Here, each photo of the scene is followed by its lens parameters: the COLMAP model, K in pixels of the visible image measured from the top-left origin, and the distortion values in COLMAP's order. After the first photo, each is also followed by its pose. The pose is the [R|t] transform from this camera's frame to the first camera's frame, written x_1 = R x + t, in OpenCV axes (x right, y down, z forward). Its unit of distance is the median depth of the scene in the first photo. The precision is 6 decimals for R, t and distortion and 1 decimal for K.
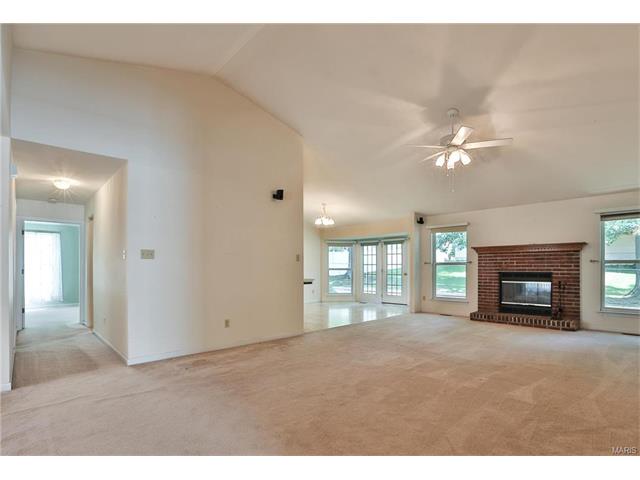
lens RADIAL K [[330.2, 0, 319.2], [0, 330.2, 270.7], [0, 0, 1]] dist [-0.002180, -0.000504]
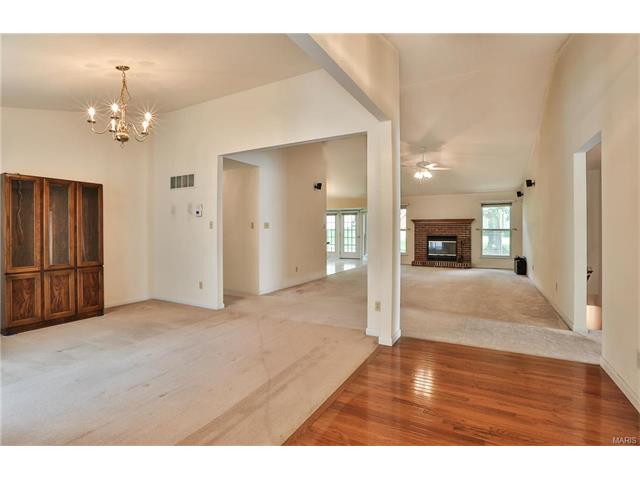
lens RADIAL K [[327.0, 0, 319.9], [0, 327.0, 231.6], [0, 0, 1]] dist [-0.000045, -0.000032]
pose [[0.945940, -0.000212, 0.324341, -0.504944], [0.002129, 0.999982, -0.005556, -0.007182], [-0.324334, 0.005946, 0.945924, -0.367289]]
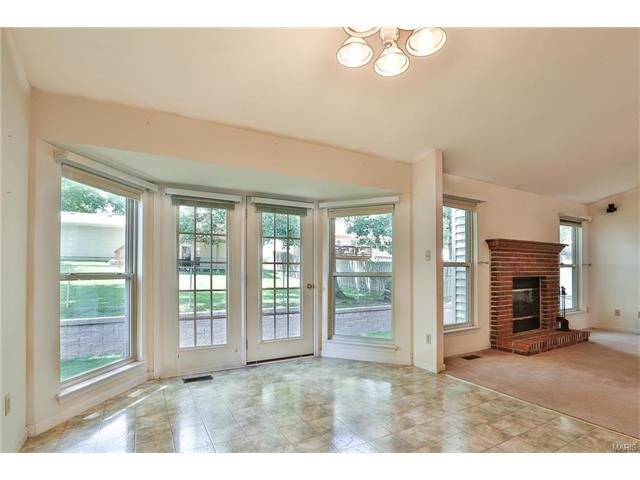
lens RADIAL K [[339.5, 0, 320.5], [0, 339.5, 266.3], [0, 0, 1]] dist [-0.000463, 0.000283]
pose [[0.227606, 0.015905, 0.973623, -0.264031], [0.007904, 0.999803, -0.018180, -0.010550], [-0.973721, 0.011834, 0.227436, 1.317768]]
